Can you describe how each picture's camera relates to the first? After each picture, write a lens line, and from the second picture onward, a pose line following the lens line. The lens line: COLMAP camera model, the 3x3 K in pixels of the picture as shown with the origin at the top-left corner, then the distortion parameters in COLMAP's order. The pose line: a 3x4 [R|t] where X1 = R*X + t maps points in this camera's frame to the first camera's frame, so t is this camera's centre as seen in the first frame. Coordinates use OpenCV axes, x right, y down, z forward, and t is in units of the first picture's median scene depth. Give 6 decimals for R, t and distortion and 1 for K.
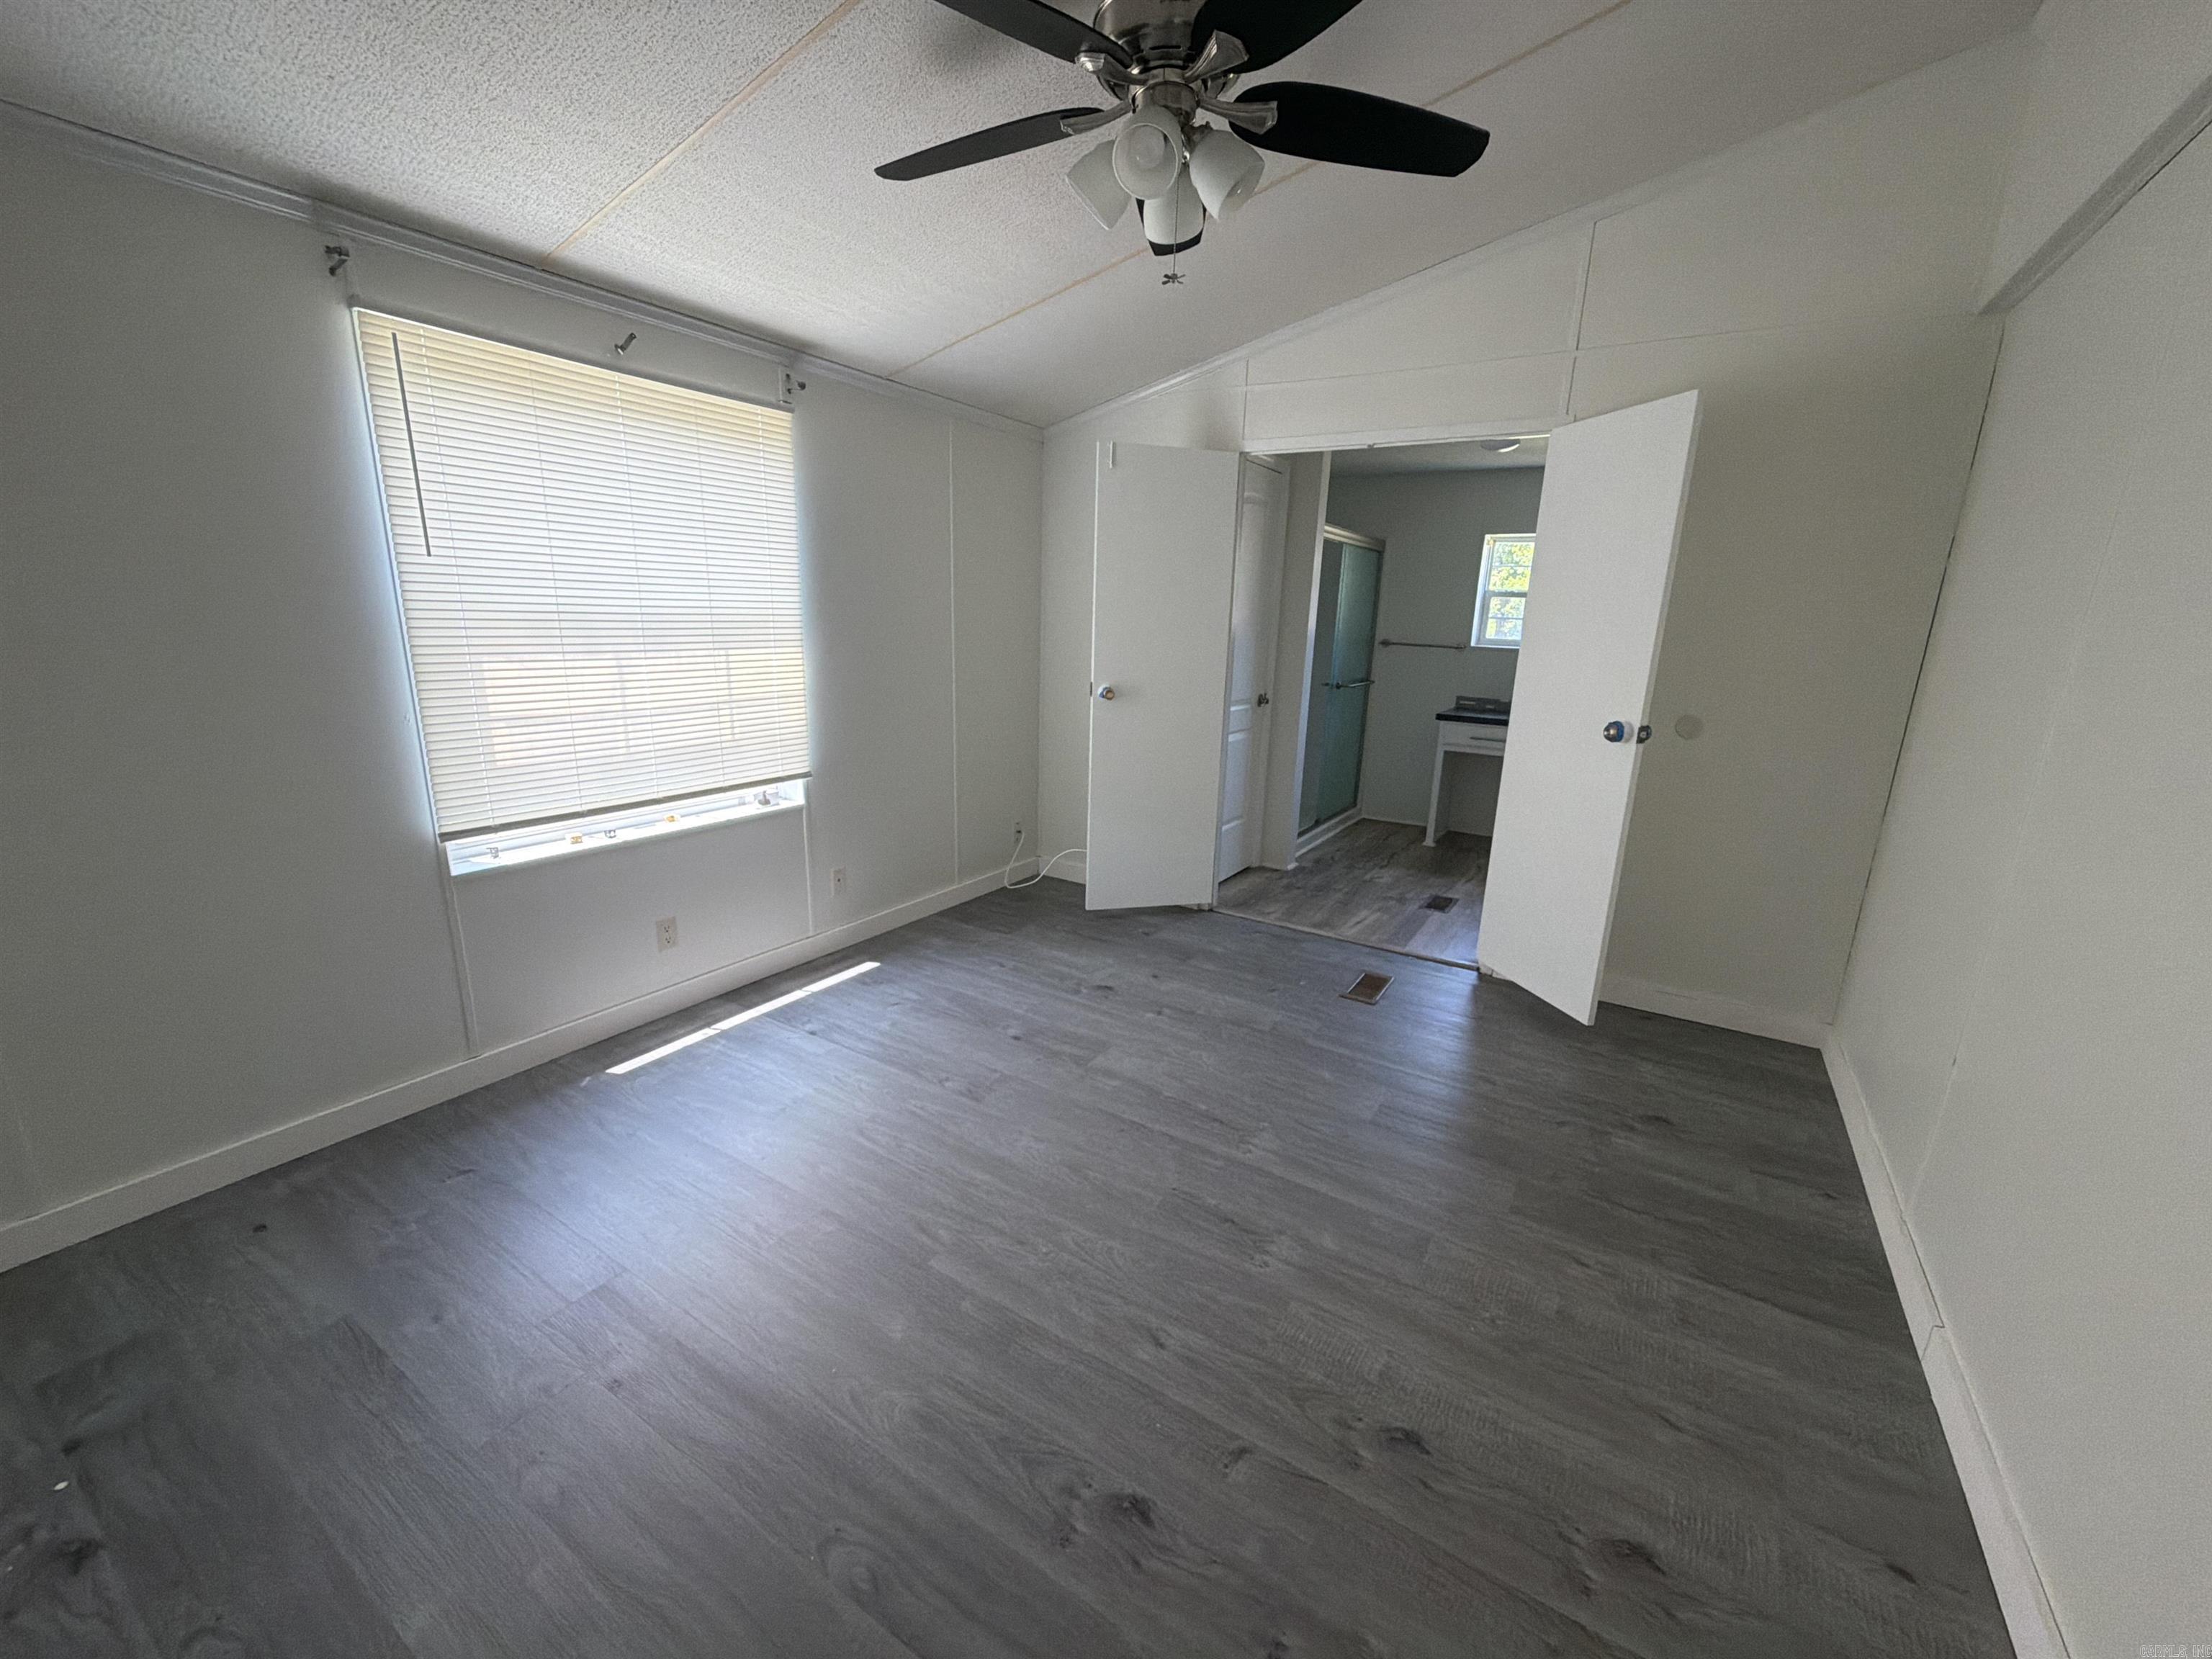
lens RADIAL K [[879.5, 0, 1119.9], [0, 879.5, 817.2], [0, 0, 1]] dist [-0.000545, 0.000981]
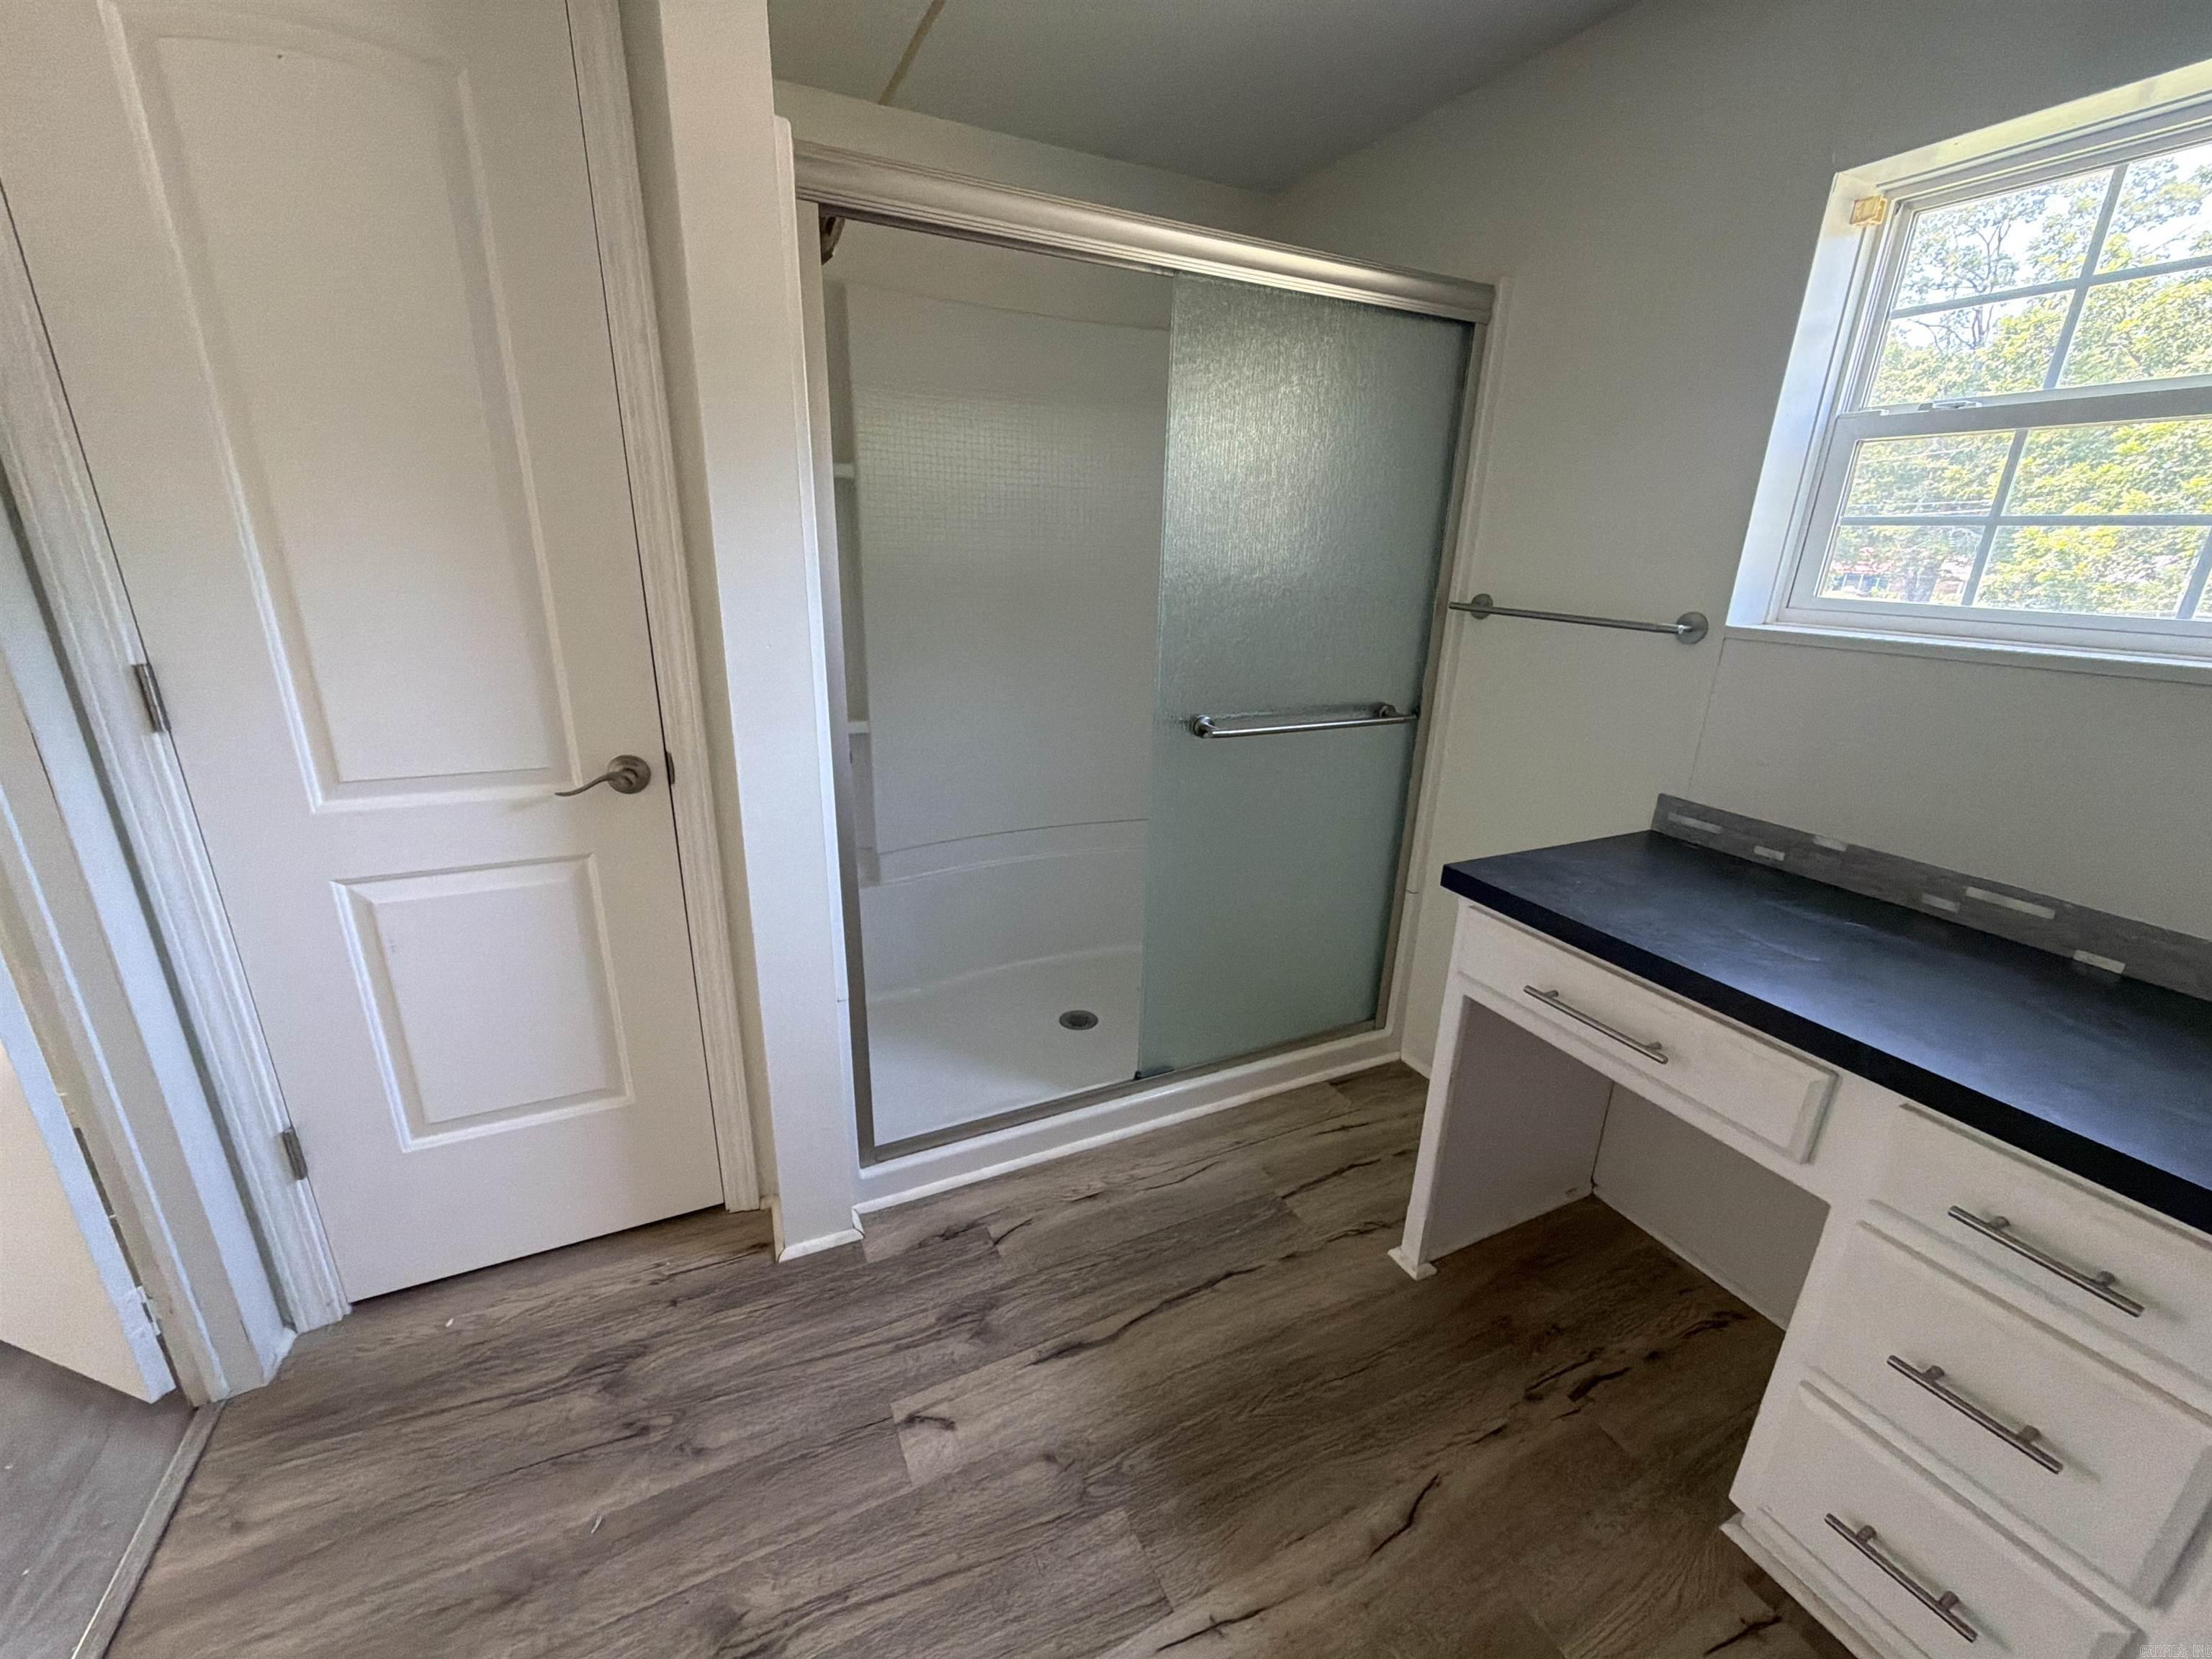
lens RADIAL K [[879.5, 0, 1098.4], [0, 879.5, 823.0], [0, 0, 1]] dist [-0.000545, 0.000981]
pose [[0.841438, 0.151355, -0.518724, 0.407932], [-0.119849, 0.988335, 0.093970, -0.143437], [0.526896, -0.016902, 0.849762, 0.697073]]
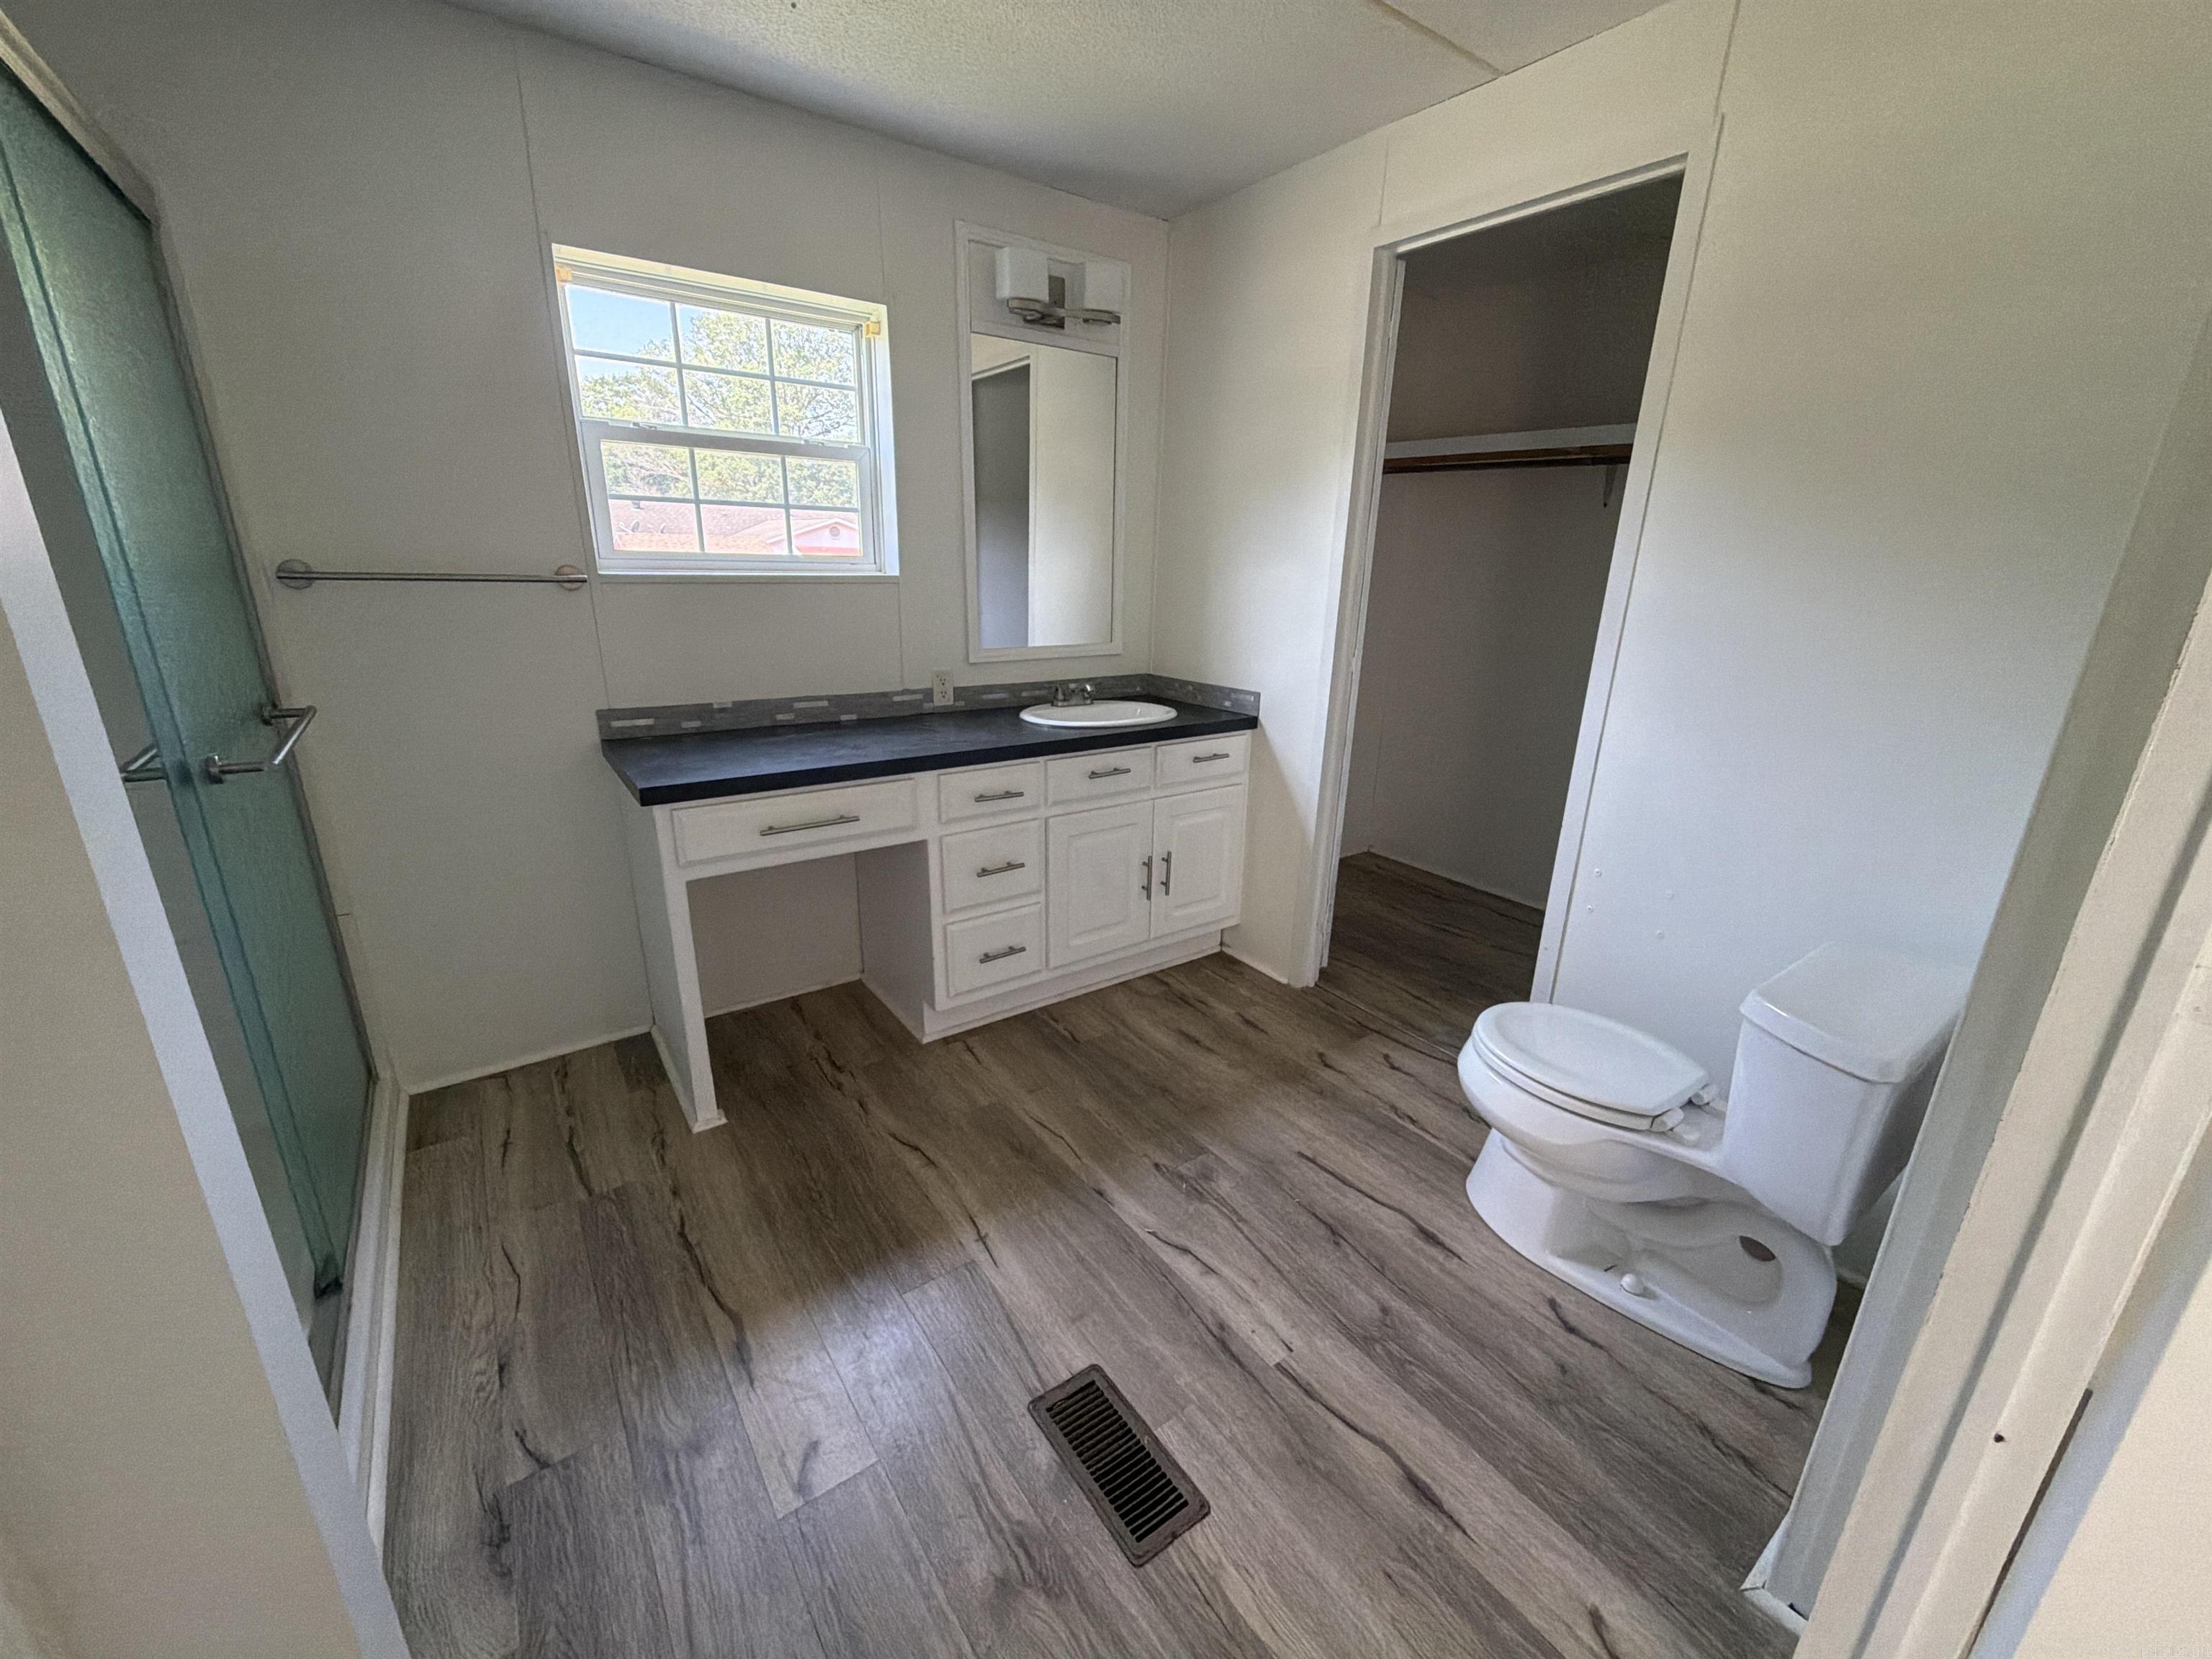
lens RADIAL K [[879.5, 0, 1111.1], [0, 879.5, 831.5], [0, 0, 1]] dist [-0.000545, 0.000981]
pose [[0.385847, -0.303770, 0.871118, 0.134400], [0.203079, 0.949042, 0.240993, -0.145155], [-0.899934, 0.083919, 0.427875, 0.695619]]
